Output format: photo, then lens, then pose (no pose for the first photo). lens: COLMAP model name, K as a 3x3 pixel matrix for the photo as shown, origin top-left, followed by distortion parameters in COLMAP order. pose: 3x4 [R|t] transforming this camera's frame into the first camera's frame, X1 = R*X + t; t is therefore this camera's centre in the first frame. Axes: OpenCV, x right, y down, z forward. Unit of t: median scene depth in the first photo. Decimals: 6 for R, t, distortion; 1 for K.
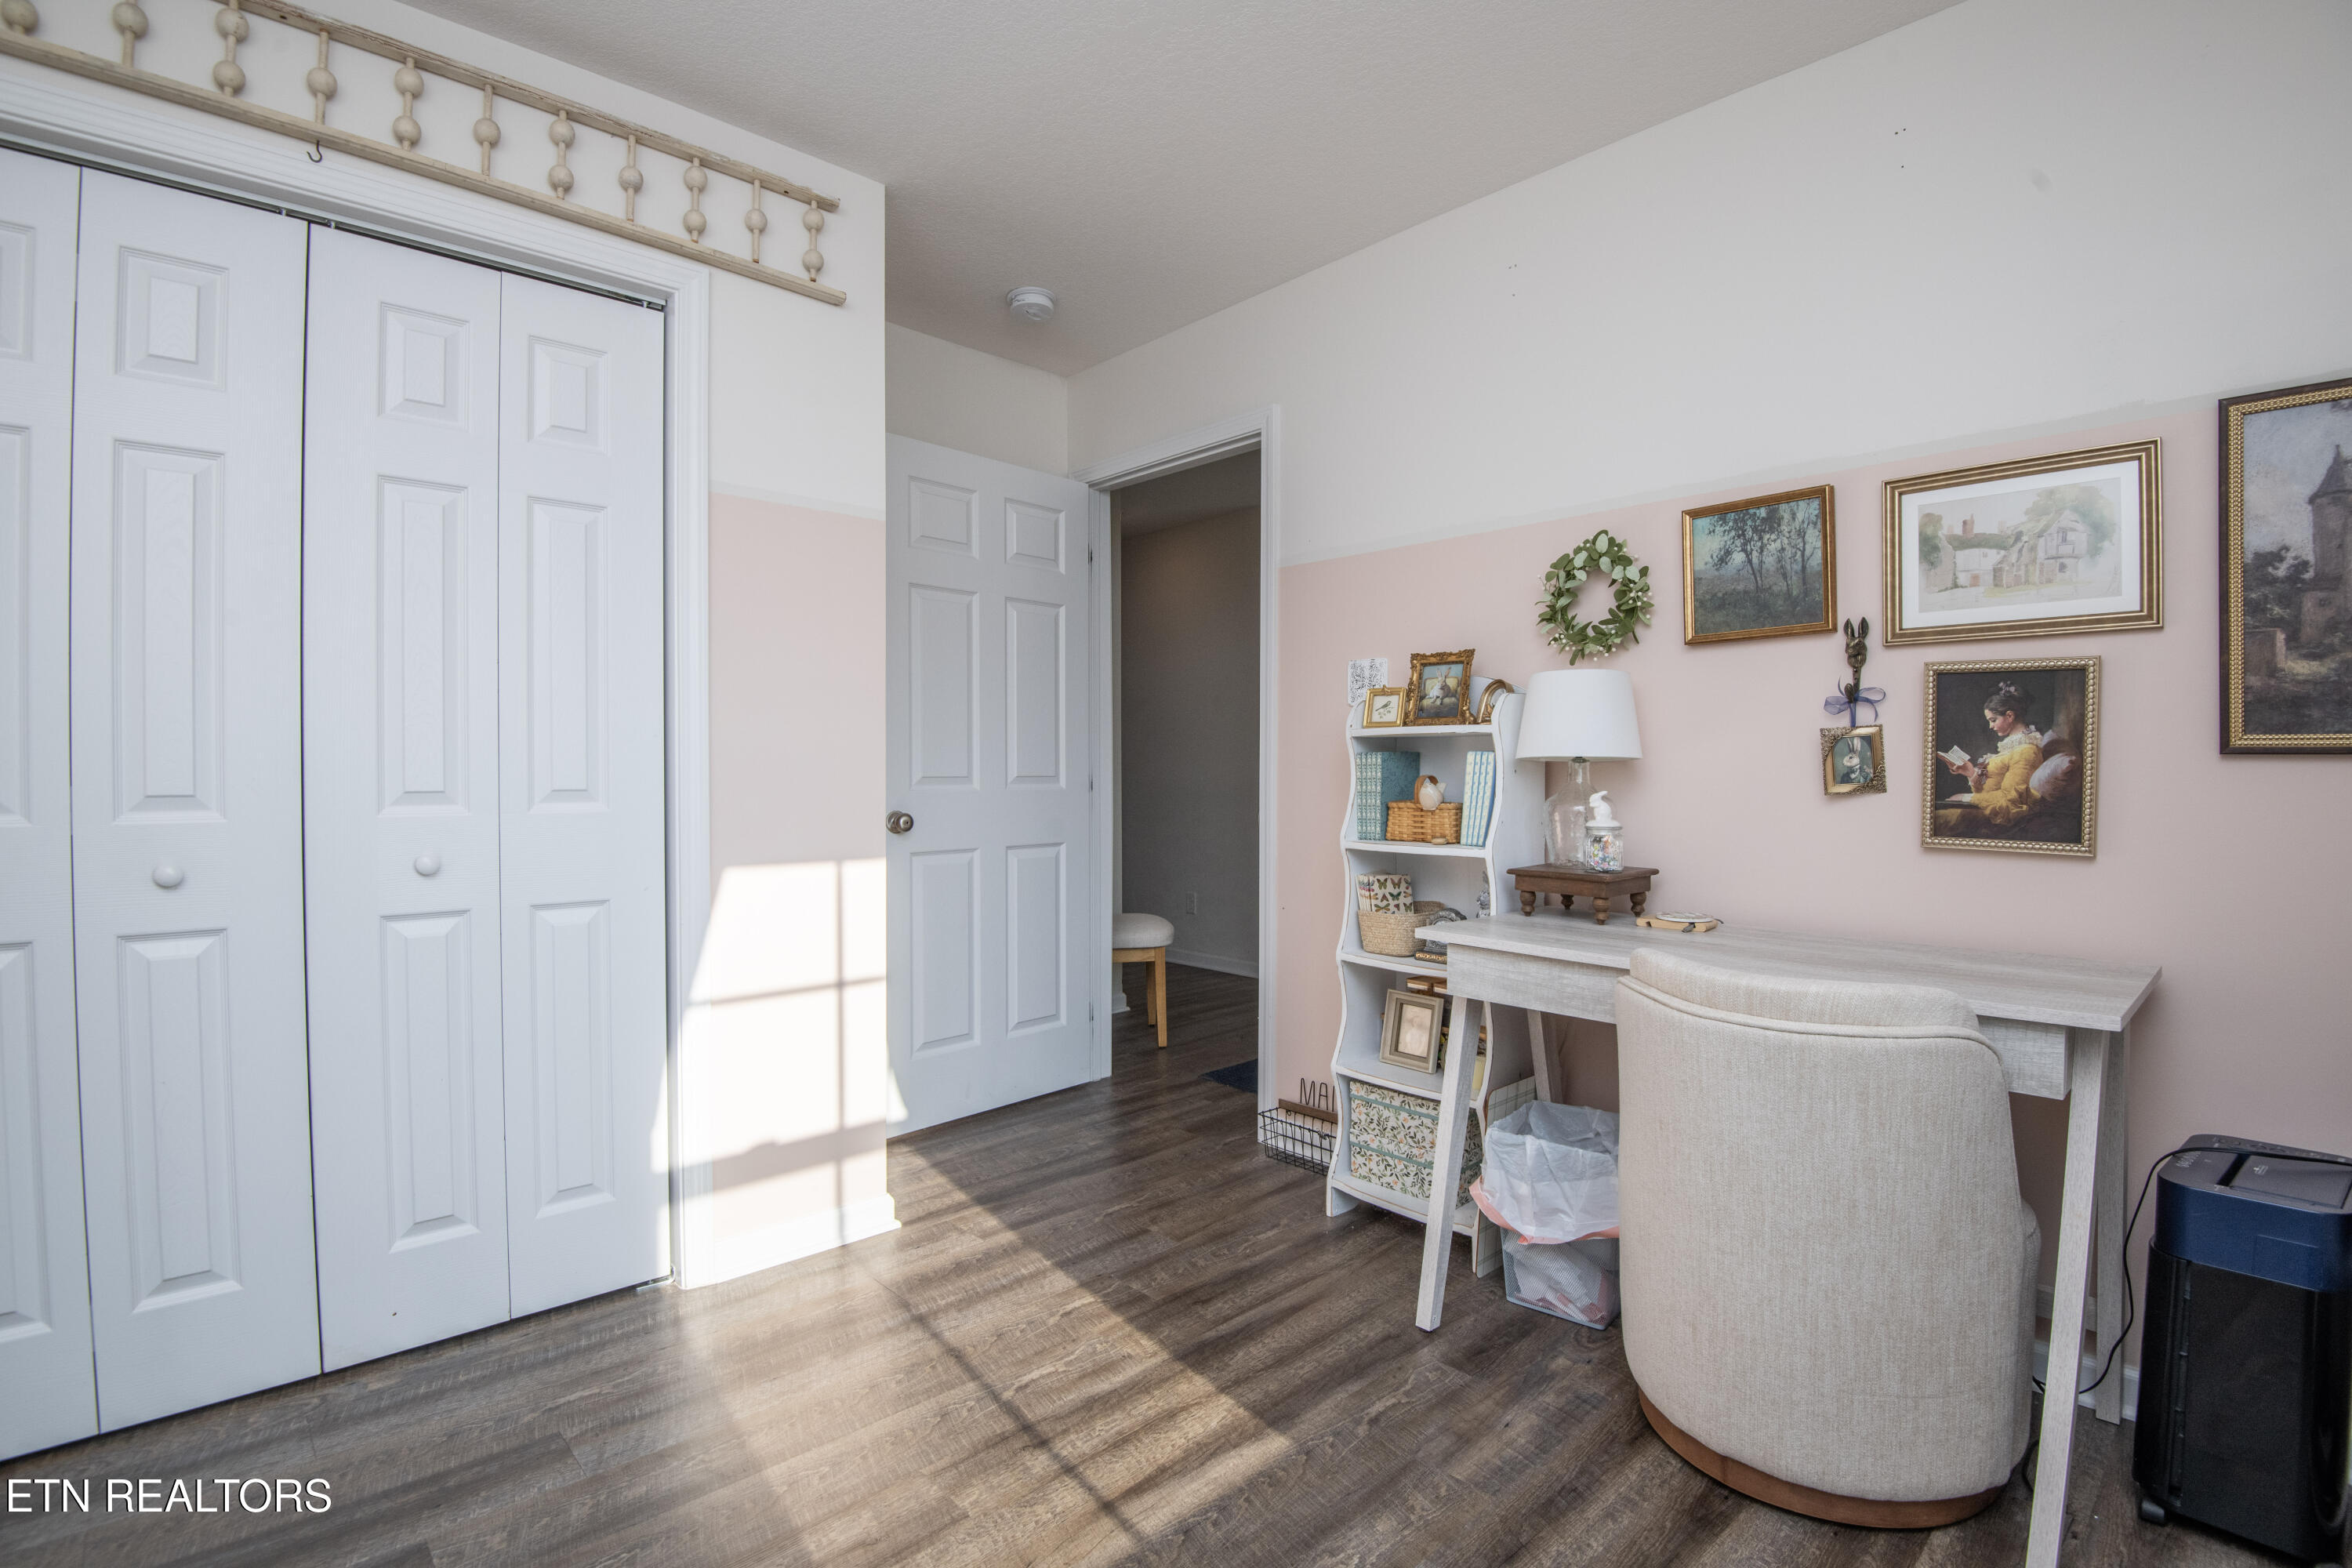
lens RADIAL K [[1085.7, 0, 1185.5], [0, 1085.7, 785.7], [0, 0, 1]] dist [-0.013226, -0.018277]
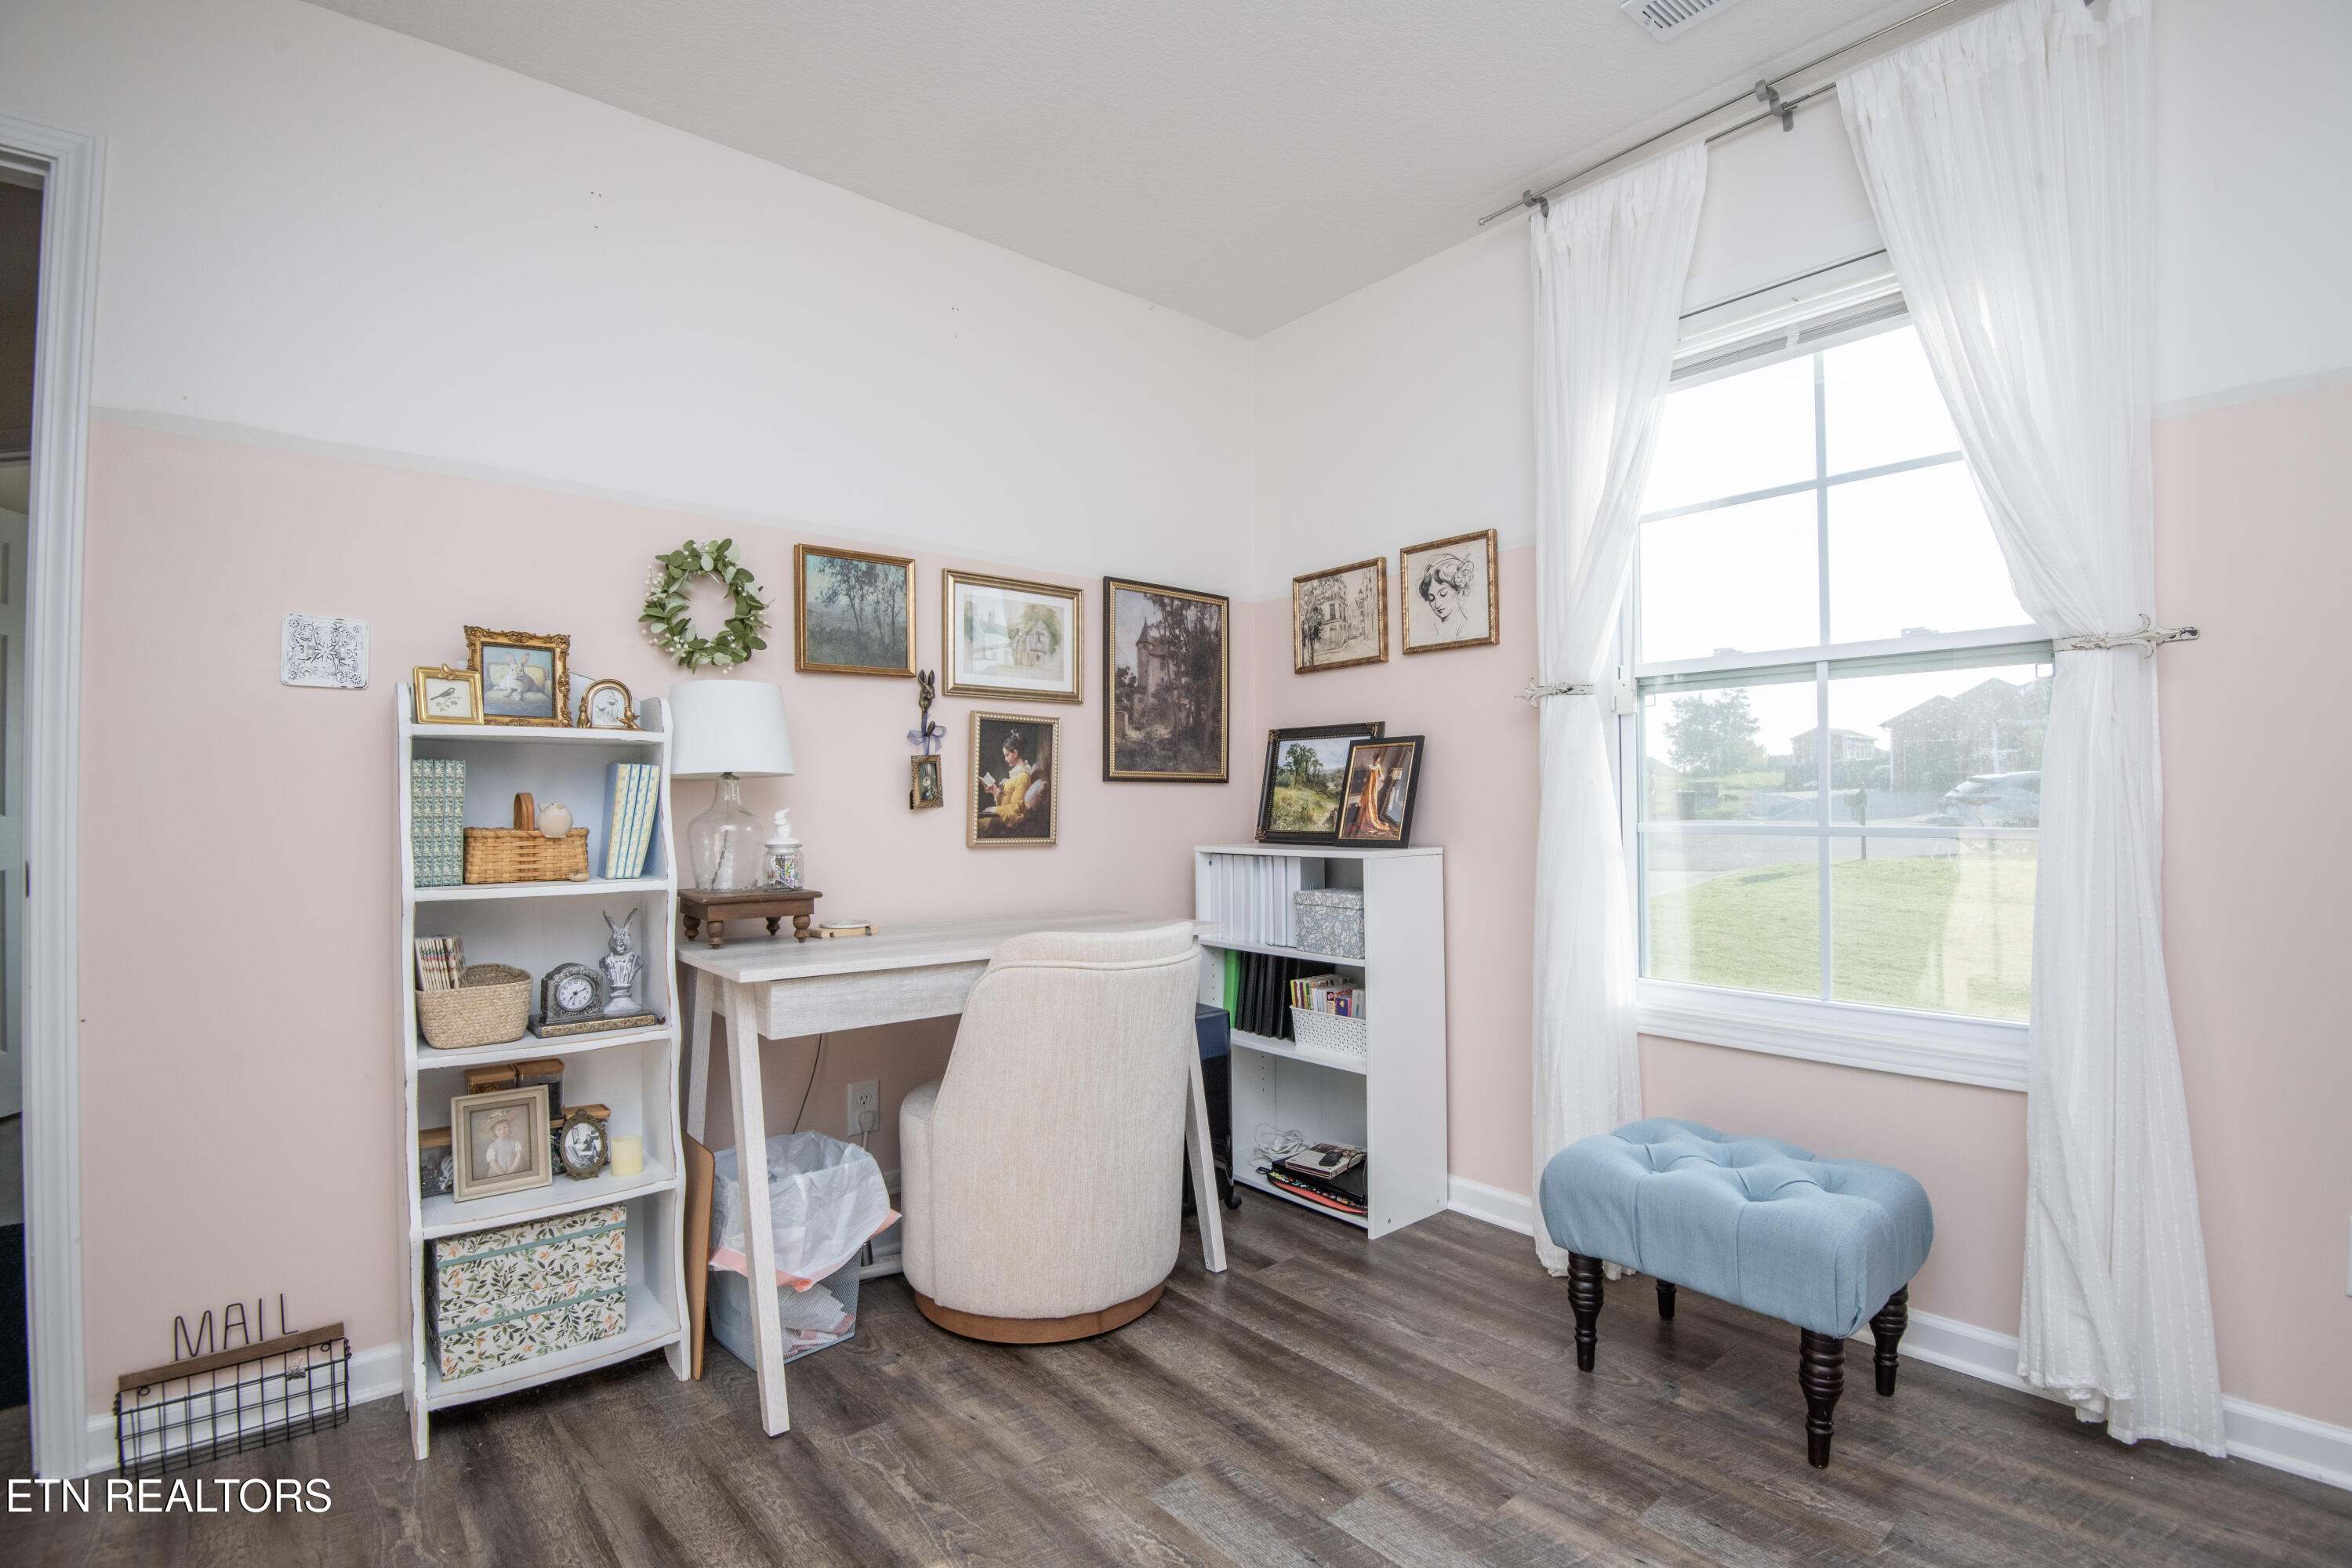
lens RADIAL K [[1085.7, 0, 1185.5], [0, 1085.7, 785.7], [0, 0, 1]] dist [-0.013226, -0.018277]
pose [[0.041859, 0.017302, 0.998974, -0.511168], [0.019333, 0.999649, -0.018124, 0.007931], [-0.998936, 0.020072, 0.041510, 0.515439]]
